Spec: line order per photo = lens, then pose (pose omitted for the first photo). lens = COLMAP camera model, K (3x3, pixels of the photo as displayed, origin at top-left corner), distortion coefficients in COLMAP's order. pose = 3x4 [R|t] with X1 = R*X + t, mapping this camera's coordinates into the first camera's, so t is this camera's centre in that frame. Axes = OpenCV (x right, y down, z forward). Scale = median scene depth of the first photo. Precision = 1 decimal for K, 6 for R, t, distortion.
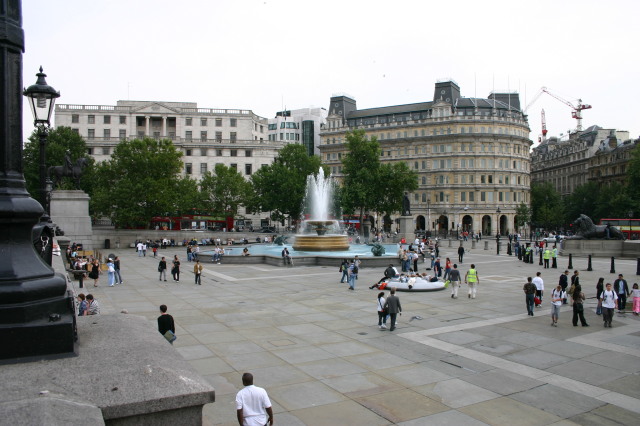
lens RADIAL K [[520.2, 0, 321.5], [0, 520.2, 213.5], [0, 0, 1]] dist [-0.054032, 0.007036]
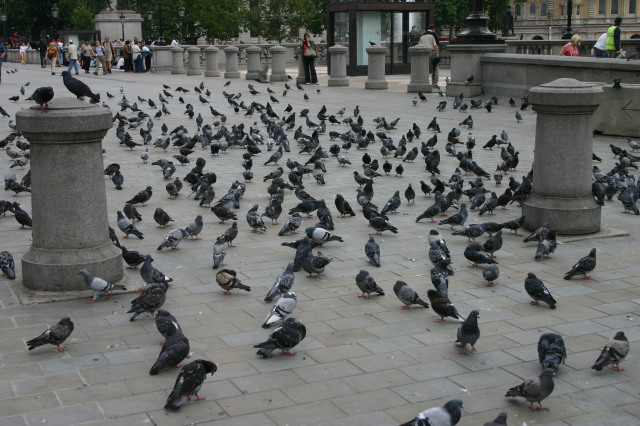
lens RADIAL K [[965.1, 0, 320.1], [0, 965.1, 213.2], [0, 0, 1]] dist [-0.001711, 0.000000]
pose [[0.998521, 0.000814, -0.054360, -0.041143], [0.009083, 0.983337, 0.181565, -0.000370], [0.053602, -0.181790, 0.981875, -0.490820]]
